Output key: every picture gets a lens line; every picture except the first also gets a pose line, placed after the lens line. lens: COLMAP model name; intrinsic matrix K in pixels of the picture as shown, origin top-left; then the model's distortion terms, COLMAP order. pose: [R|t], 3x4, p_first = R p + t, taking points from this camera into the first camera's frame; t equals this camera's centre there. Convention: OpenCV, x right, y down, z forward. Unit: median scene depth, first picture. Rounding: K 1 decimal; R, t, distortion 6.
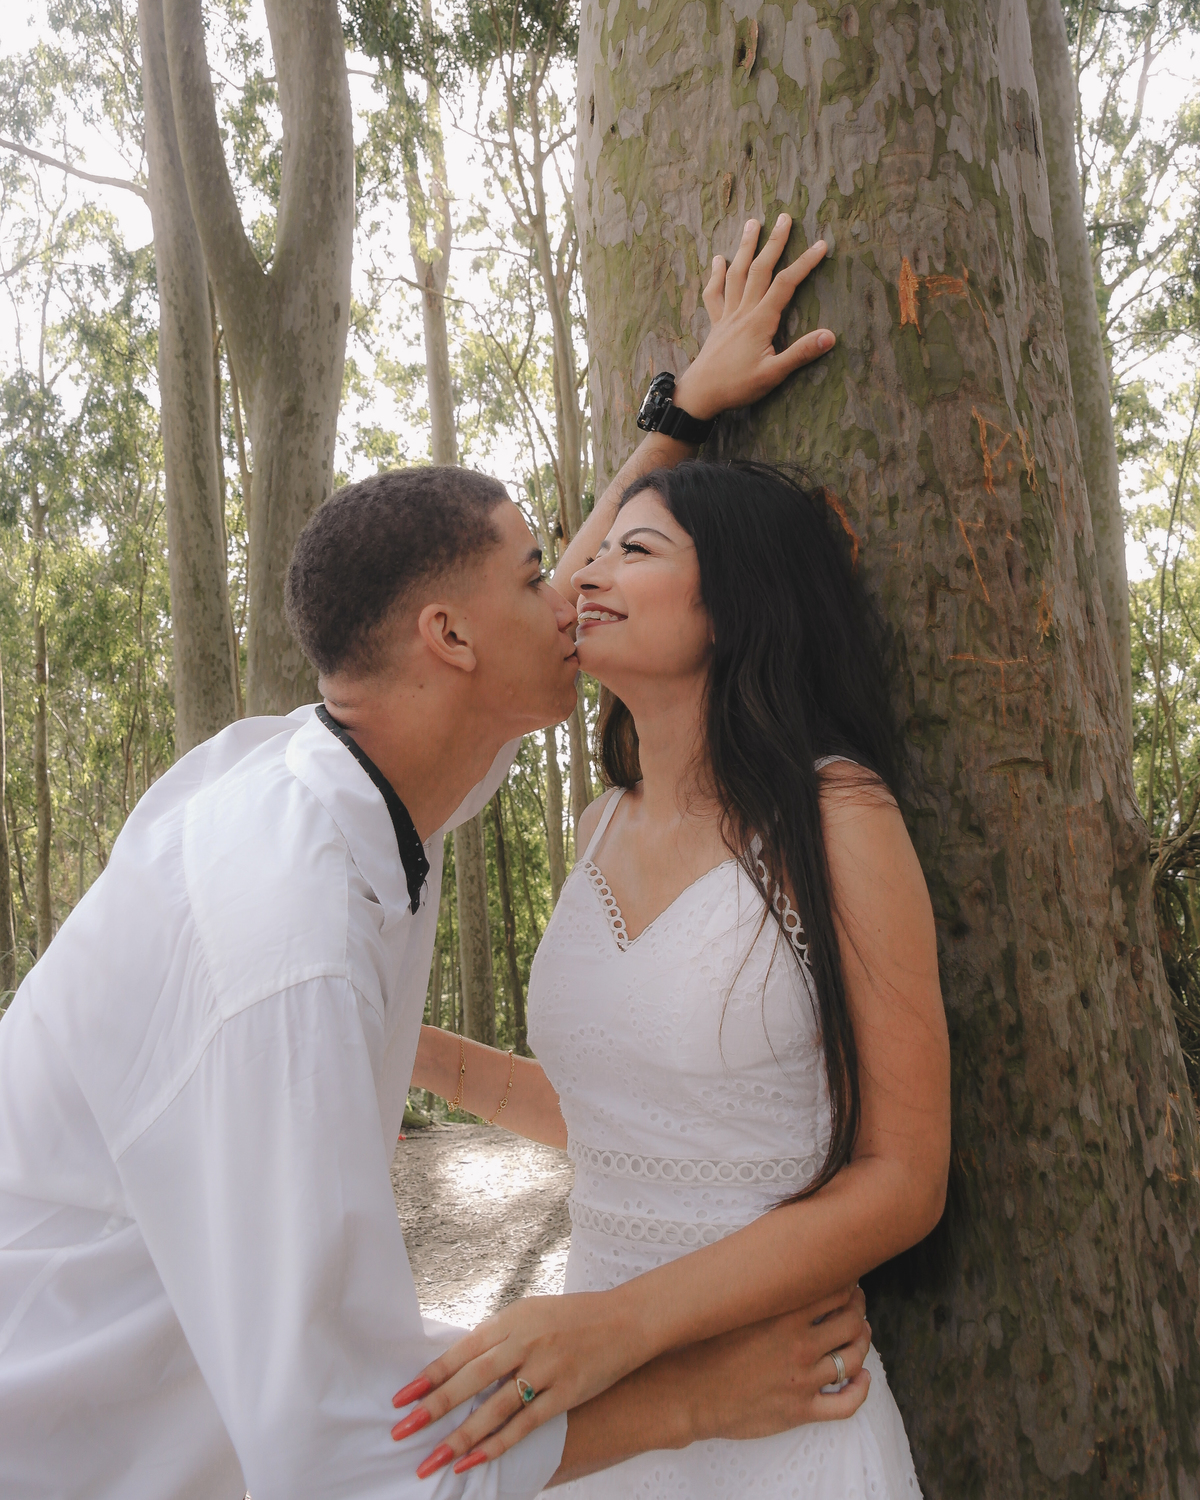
lens RADIAL K [[1441.6, 0, 604.0], [0, 1441.6, 605.6], [0, 0, 1]] dist [0.027258, -0.029999]
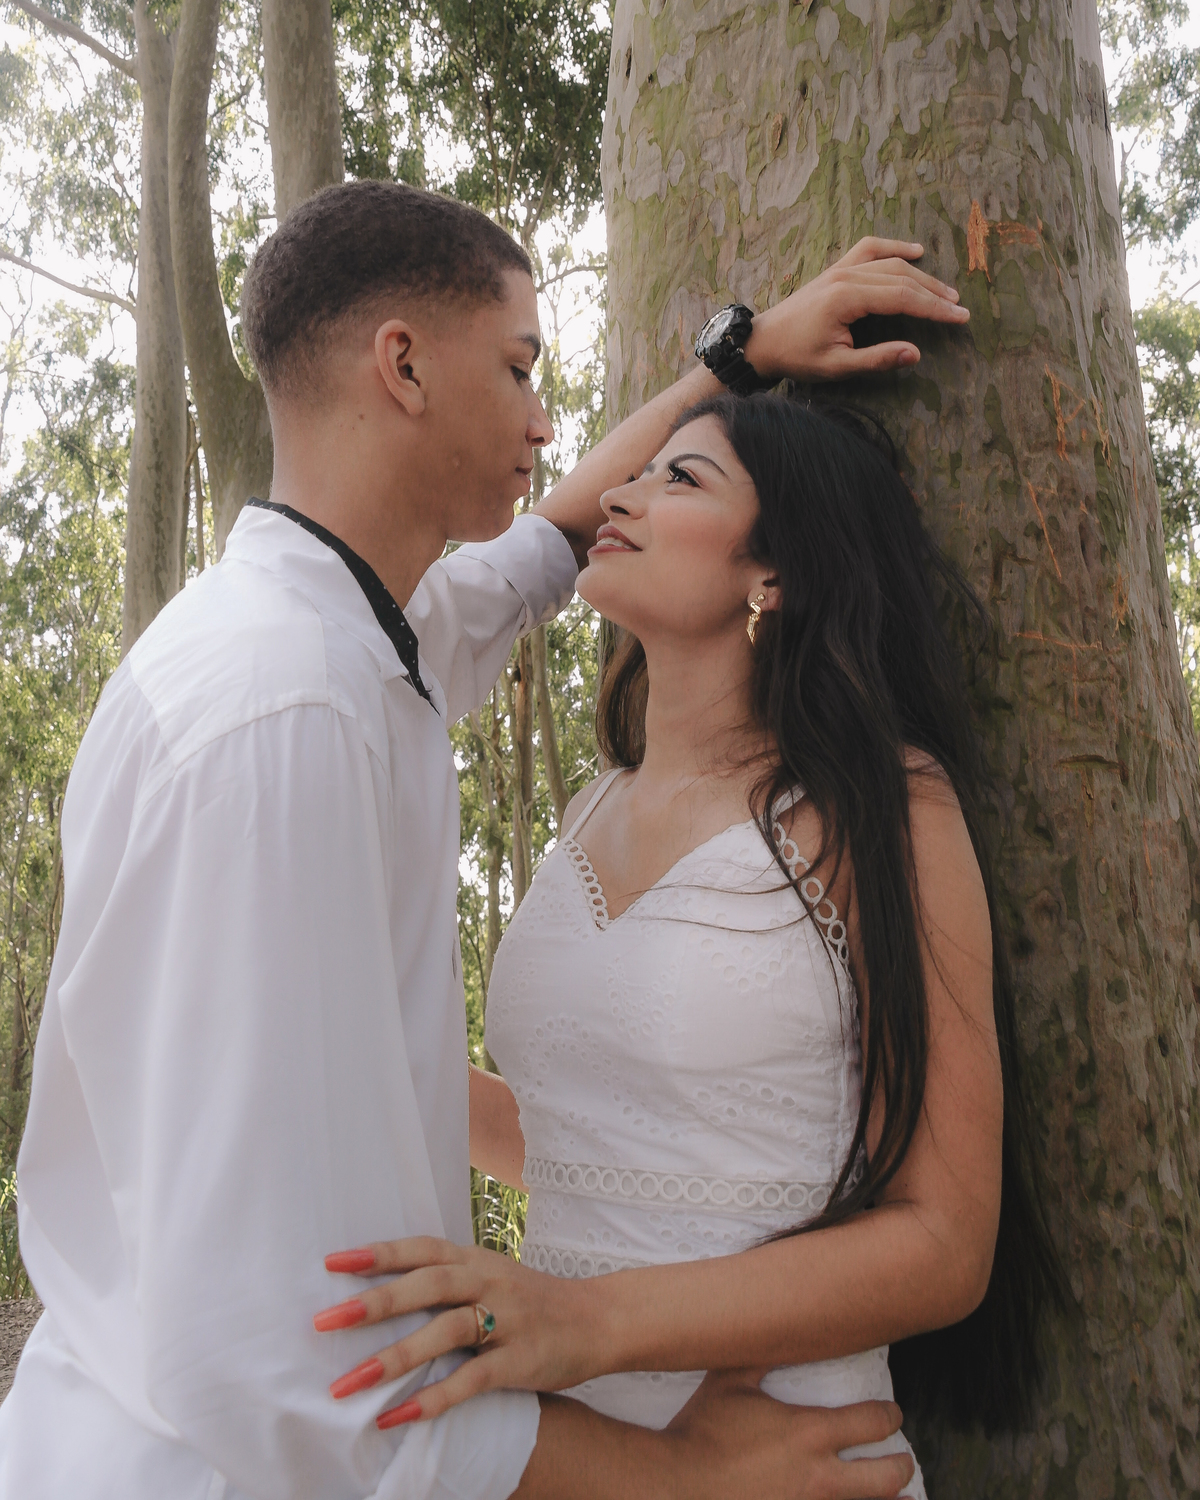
lens RADIAL K [[1441.6, 0, 604.0], [0, 1441.6, 605.6], [0, 0, 1]] dist [0.027258, -0.029999]
pose [[0.997582, 0.064473, 0.025964, -0.030273], [-0.061378, 0.992453, -0.106160, 0.120994], [-0.032613, 0.104310, 0.994010, 0.136481]]
